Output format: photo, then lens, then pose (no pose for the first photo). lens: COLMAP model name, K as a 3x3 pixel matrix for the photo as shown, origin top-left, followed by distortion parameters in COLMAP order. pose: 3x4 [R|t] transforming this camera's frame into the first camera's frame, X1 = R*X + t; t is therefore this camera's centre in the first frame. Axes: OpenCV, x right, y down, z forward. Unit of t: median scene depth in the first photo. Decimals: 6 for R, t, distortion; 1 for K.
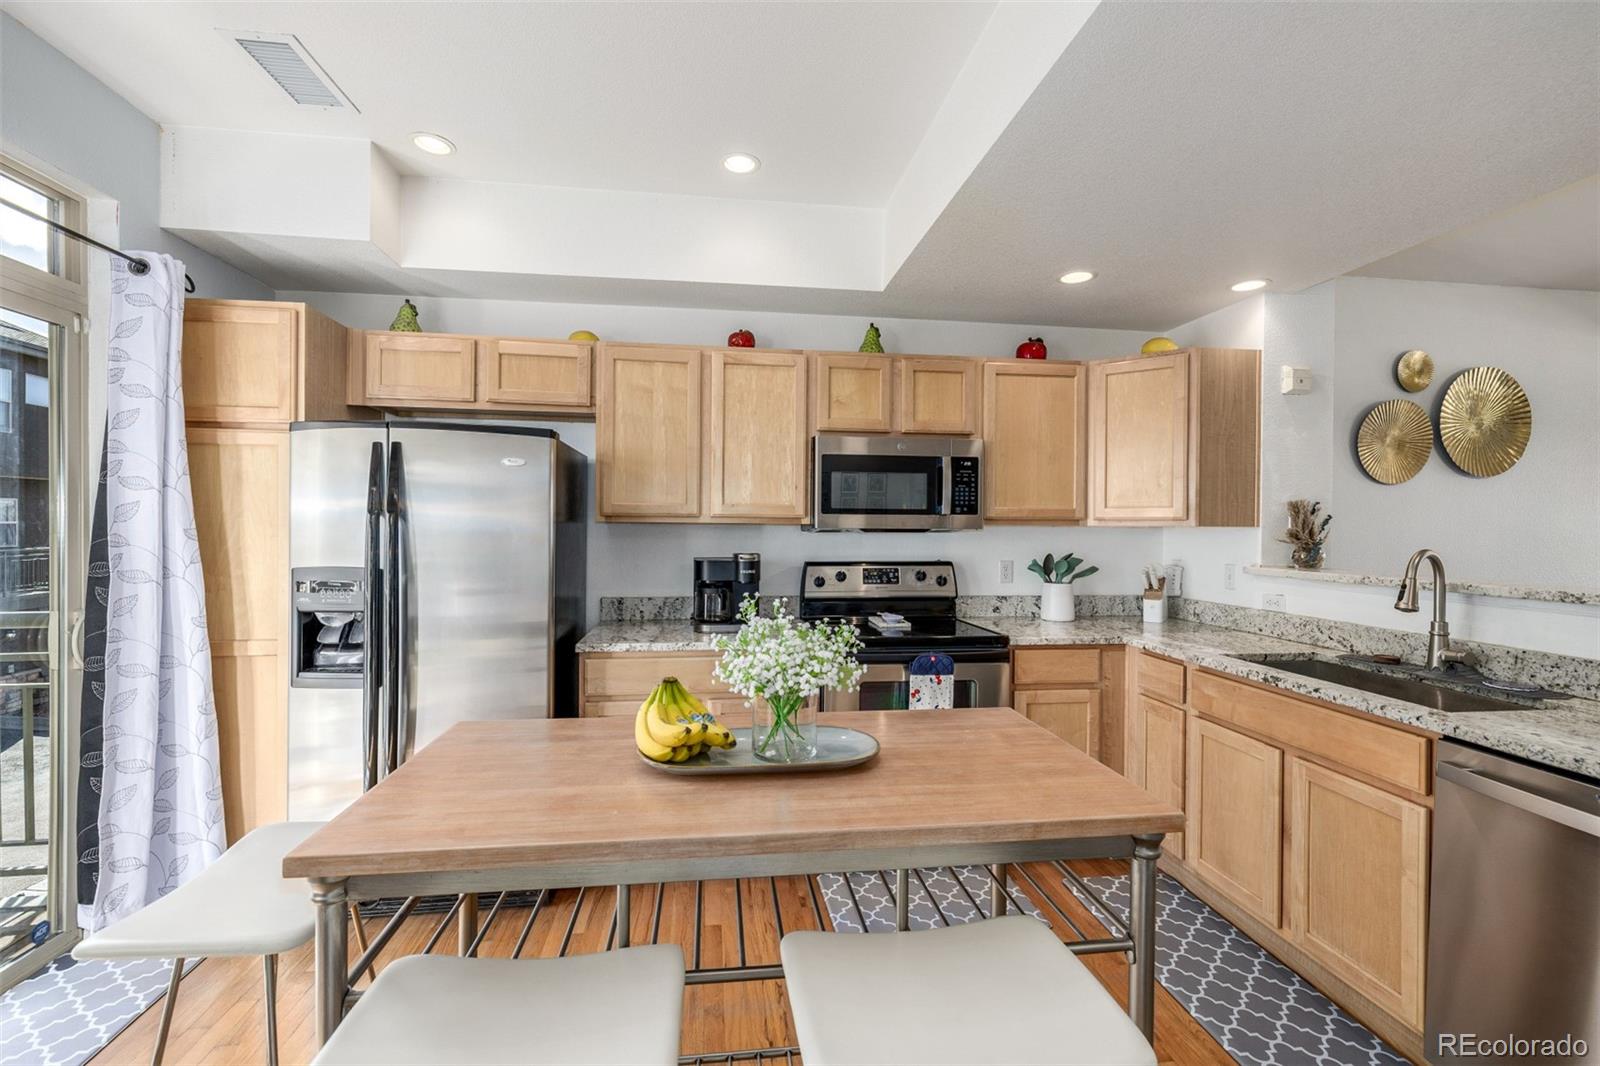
lens RADIAL K [[674.4, 0, 798.7], [0, 674.4, 530.6], [0, 0, 1]] dist [-0.001801, -0.000664]
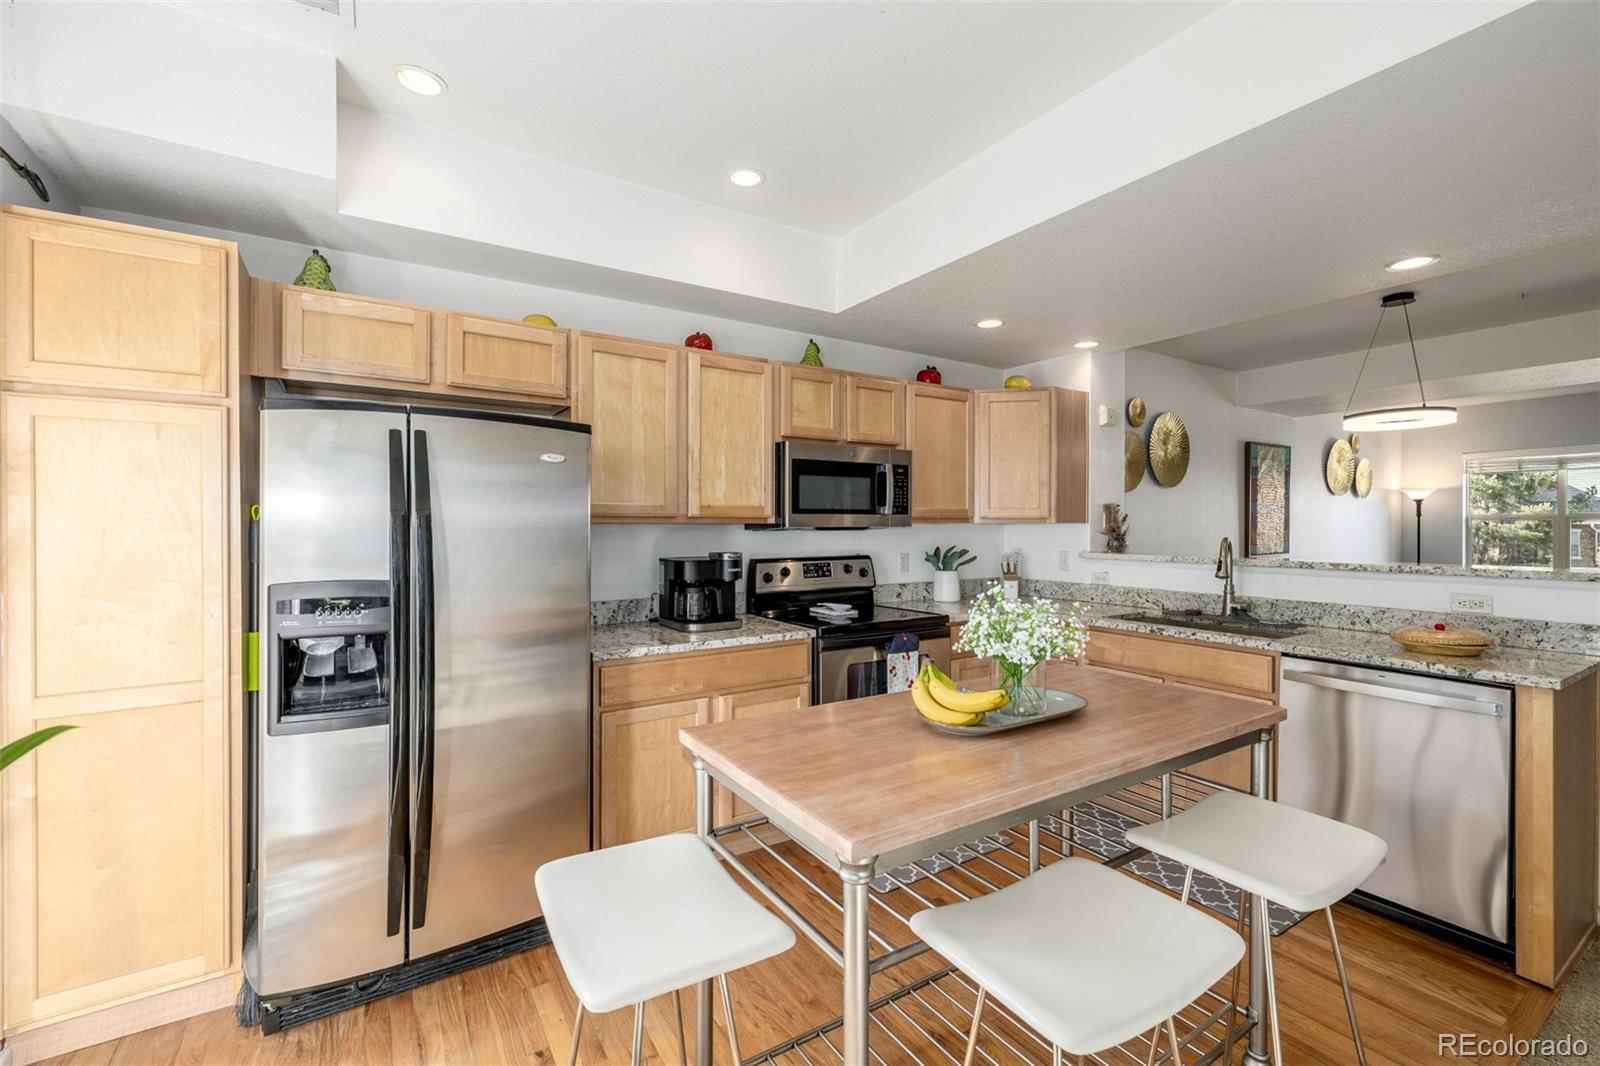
lens RADIAL K [[674.4, 0, 794.8], [0, 674.4, 526.7], [0, 0, 1]] dist [-0.001801, -0.000664]
pose [[0.905092, -0.009406, 0.425111, -0.419003], [0.010084, 0.999949, 0.000656, -0.004816], [-0.425096, 0.003693, 0.905141, 0.024316]]
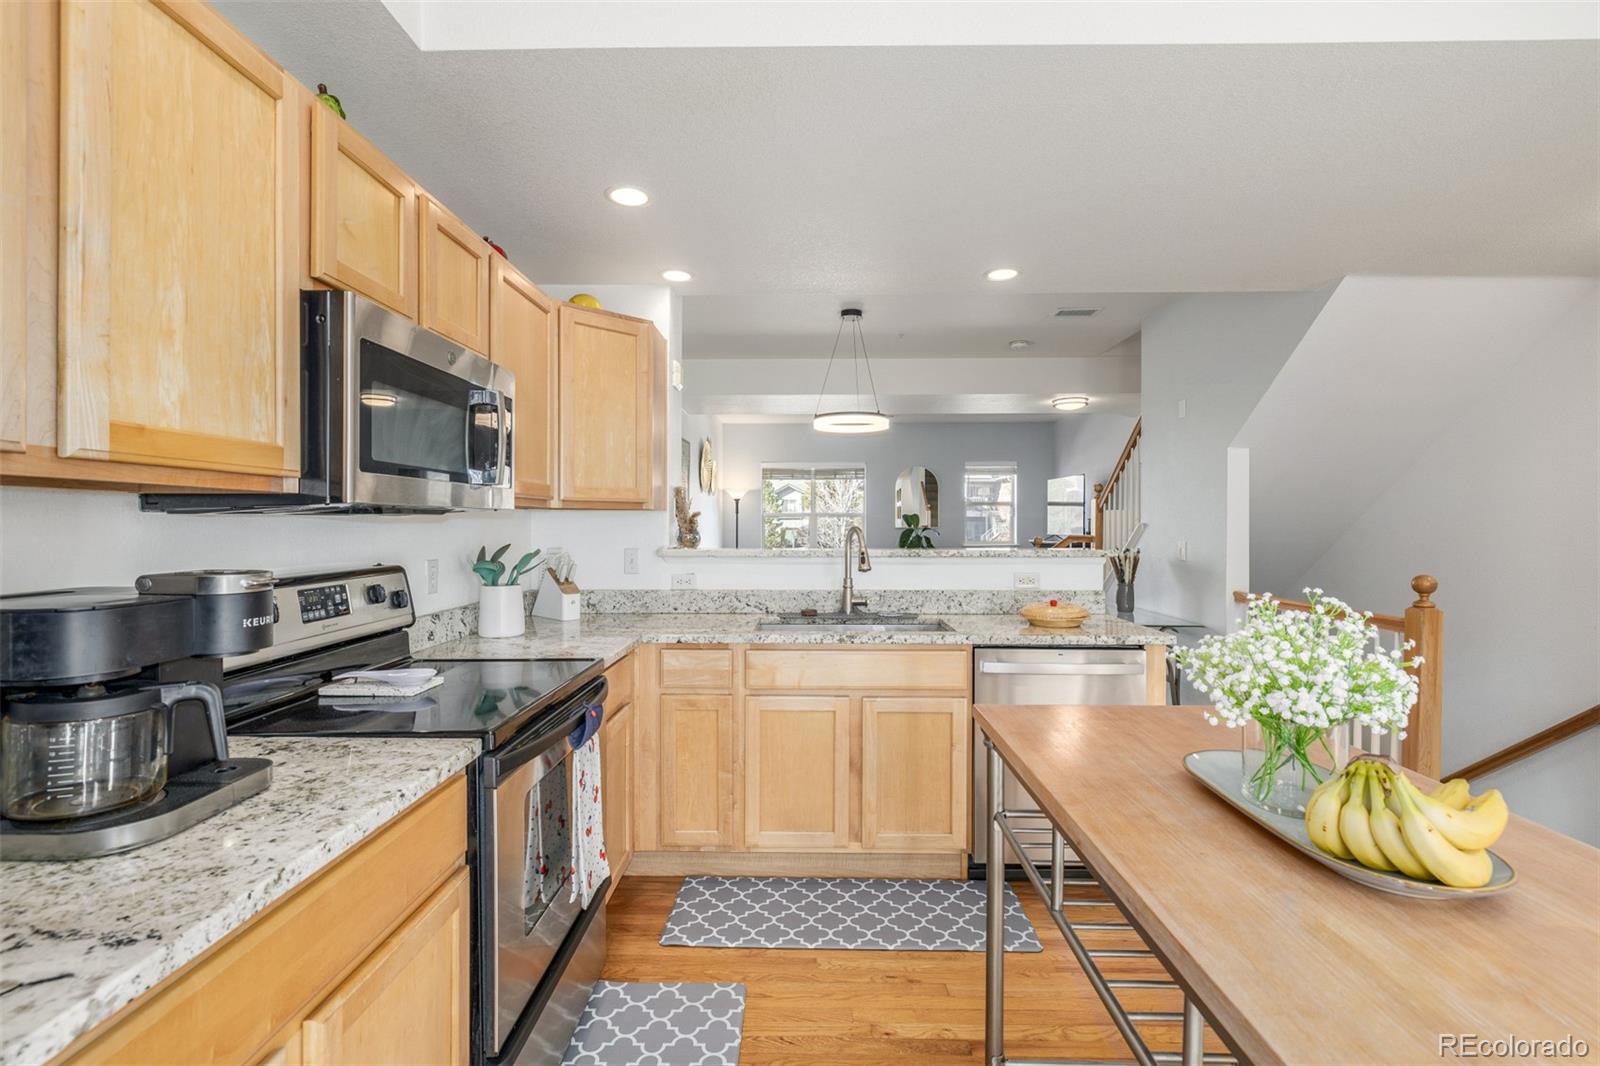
lens RADIAL K [[735.4, 0, 773.7], [0, 735.4, 529.5], [0, 0, 1]] dist [0.000859, 0.000184]
pose [[0.150911, -0.014828, 0.988436, -0.405111], [0.007764, 0.999874, 0.013815, 0.009207], [-0.988517, 0.005589, 0.151008, 0.655482]]
